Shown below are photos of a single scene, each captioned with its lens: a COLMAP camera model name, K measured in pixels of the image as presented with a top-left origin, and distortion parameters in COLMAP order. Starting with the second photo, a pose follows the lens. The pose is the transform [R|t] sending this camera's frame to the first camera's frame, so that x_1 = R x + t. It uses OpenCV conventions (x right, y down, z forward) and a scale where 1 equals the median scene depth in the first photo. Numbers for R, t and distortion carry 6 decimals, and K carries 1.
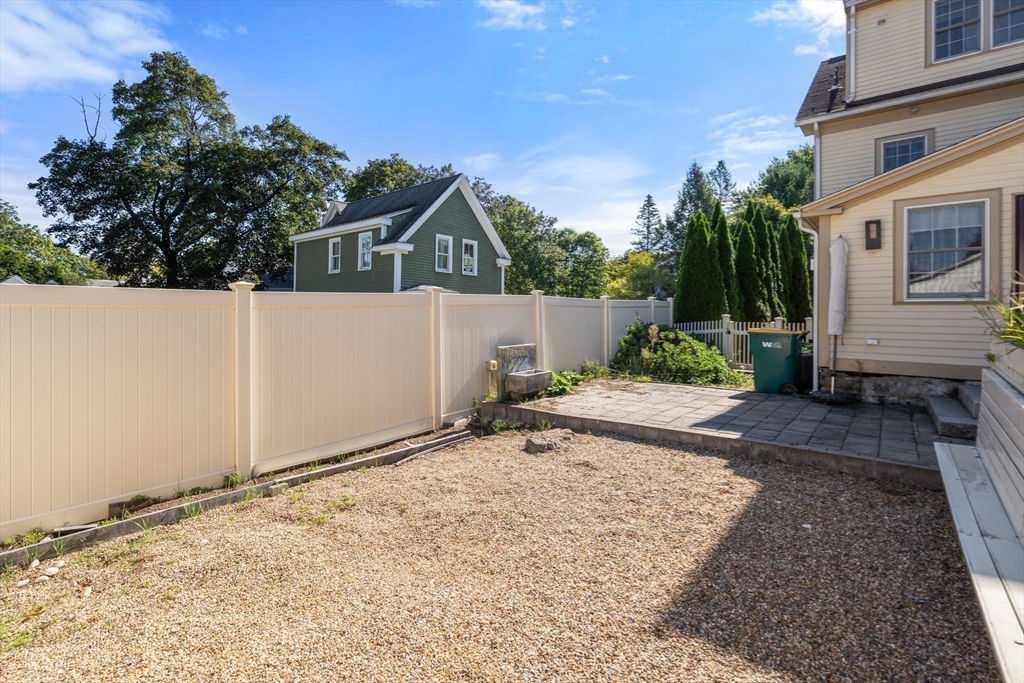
lens RADIAL K [[478.0, 0, 516.8], [0, 478.0, 325.4], [0, 0, 1]] dist [0.001433, 0.000137]
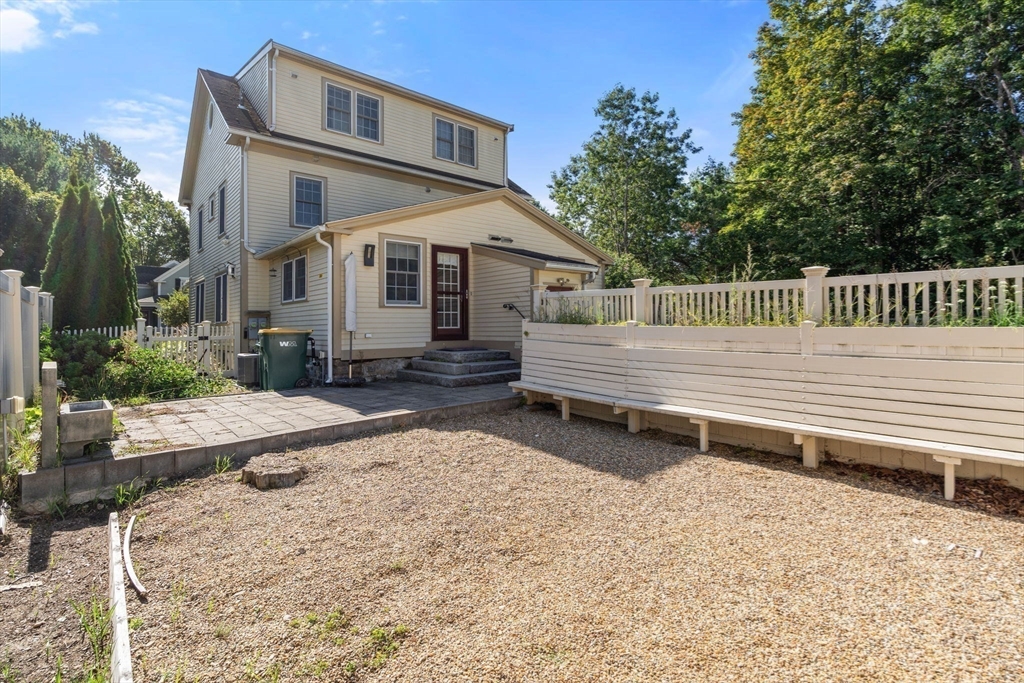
lens RADIAL K [[478.0, 0, 516.8], [0, 478.0, 325.4], [0, 0, 1]] dist [0.001433, 0.000137]
pose [[0.157638, -0.011354, 0.987432, -0.505705], [0.033302, 0.999426, 0.006175, 0.012035], [-0.986935, 0.031910, 0.157925, 0.385073]]
